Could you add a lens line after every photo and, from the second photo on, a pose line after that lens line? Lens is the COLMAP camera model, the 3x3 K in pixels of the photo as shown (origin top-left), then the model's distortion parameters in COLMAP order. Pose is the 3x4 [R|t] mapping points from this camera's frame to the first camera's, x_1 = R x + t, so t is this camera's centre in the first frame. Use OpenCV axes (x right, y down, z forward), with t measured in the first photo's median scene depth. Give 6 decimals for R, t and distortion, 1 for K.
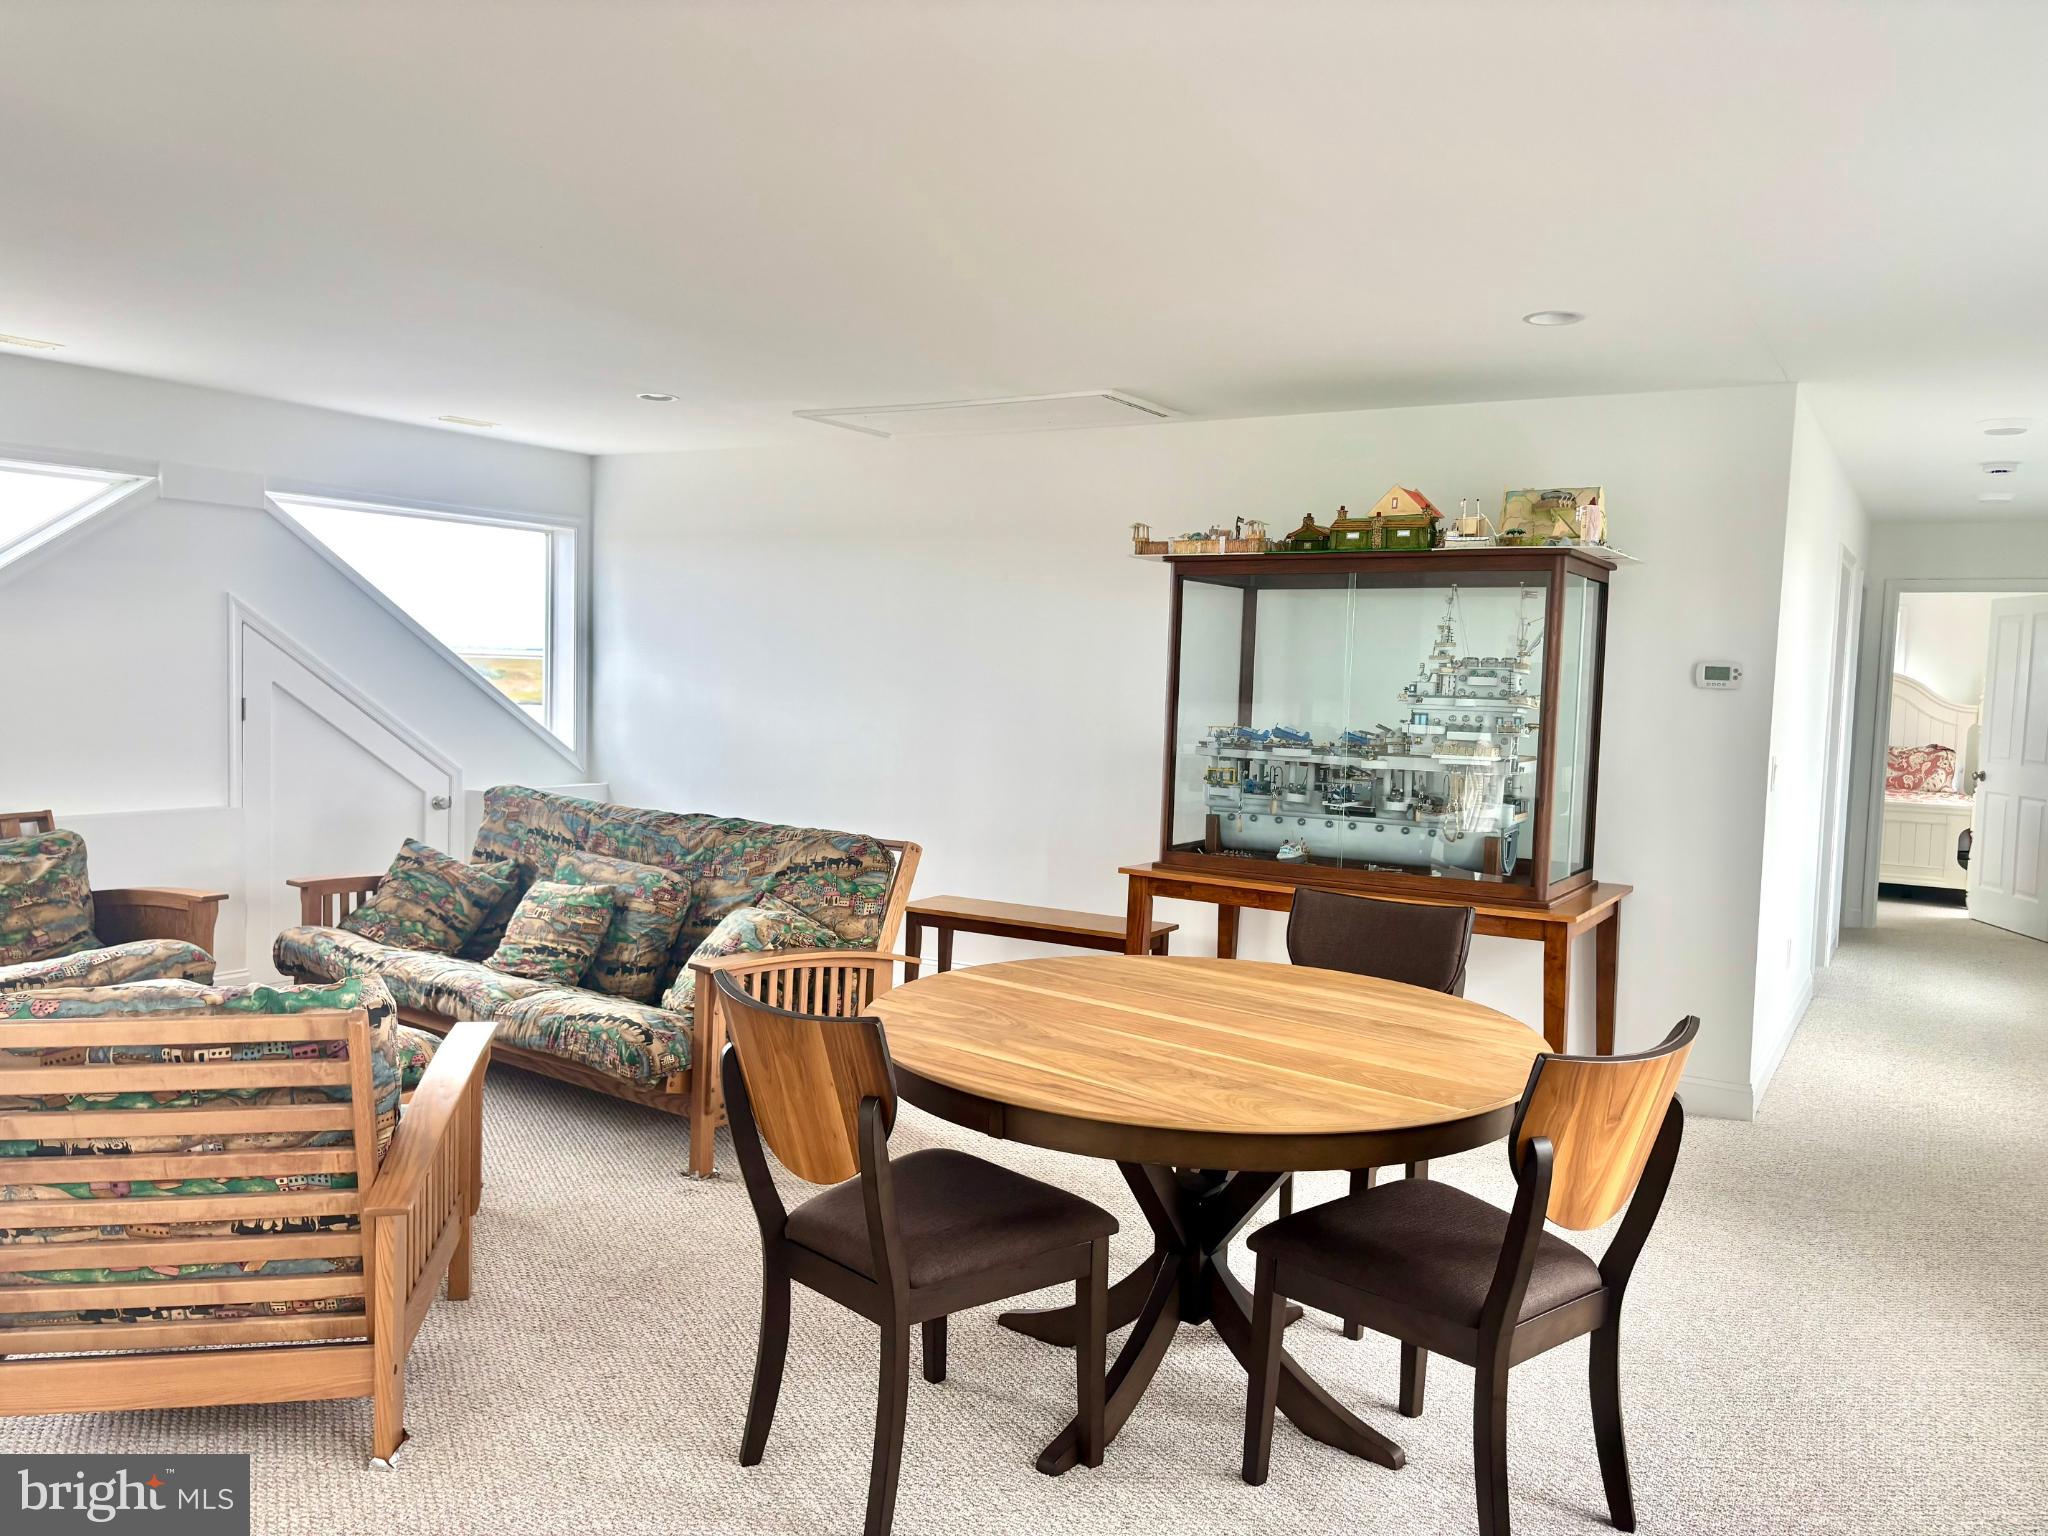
lens RADIAL K [[1424.7, 0, 1024.0], [0, 1424.7, 768.0], [0, 0, 1]] dist [-0.008077, -0.007486]
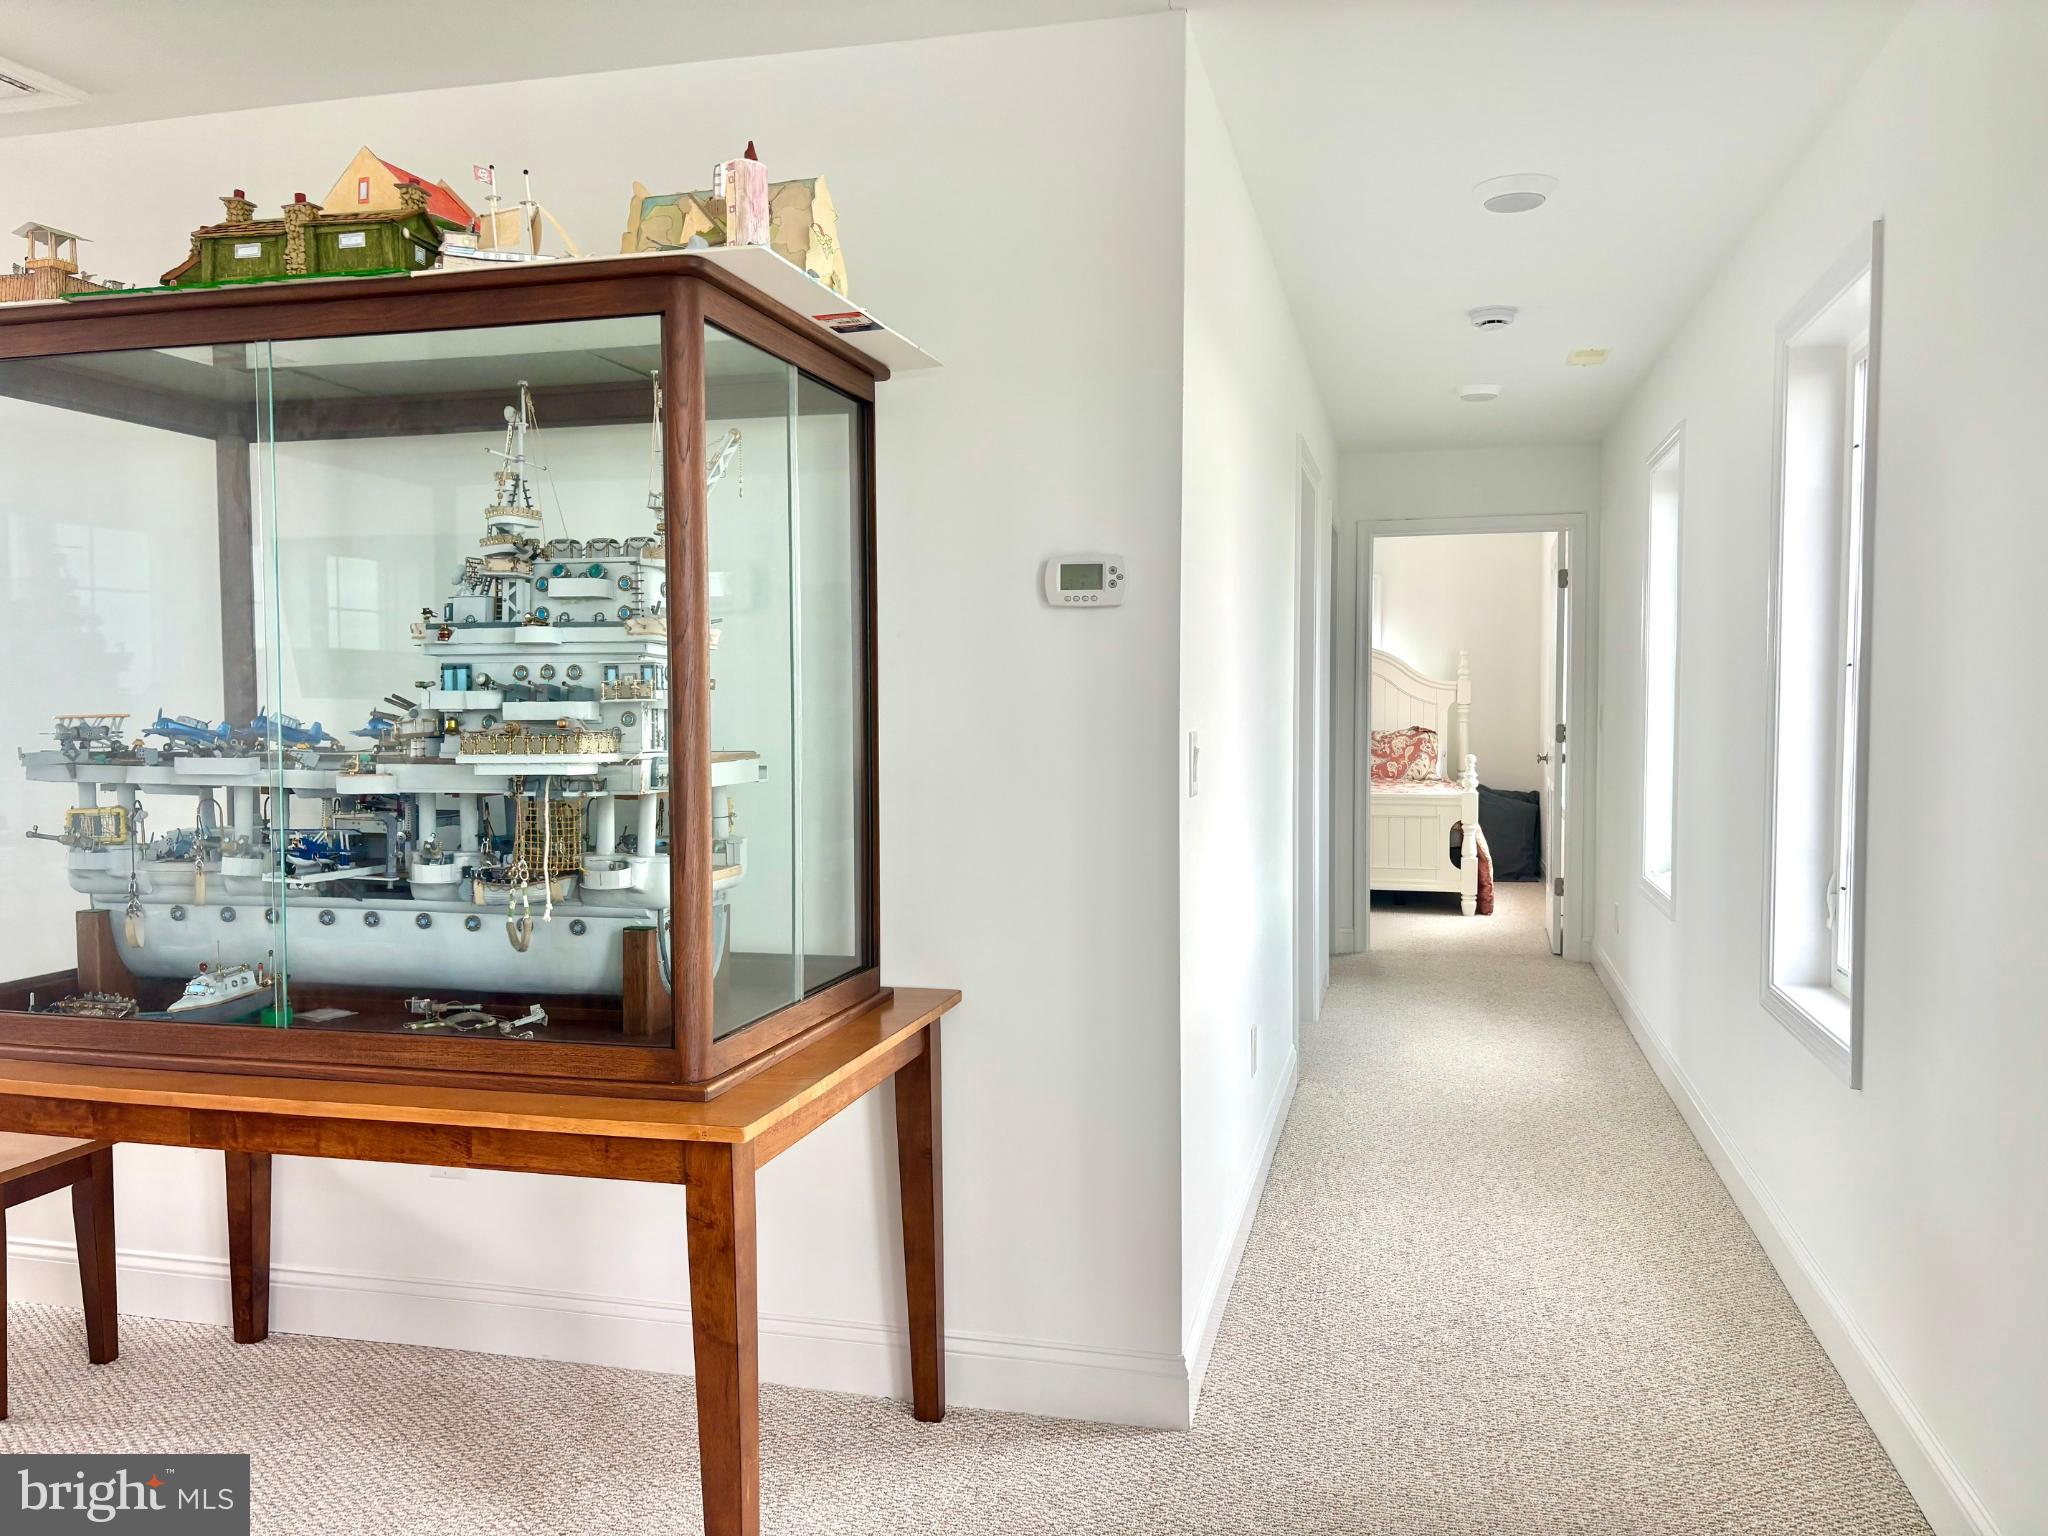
lens RADIAL K [[1521.0, 0, 1024.0], [0, 1521.0, 768.0], [0, 0, 1]] dist [0.008959, -0.001365]
pose [[0.946859, -0.048452, 0.317980, 0.279618], [0.053056, 0.998575, -0.005829, 0.005865], [-0.317244, 0.022390, 0.948080, 0.466004]]
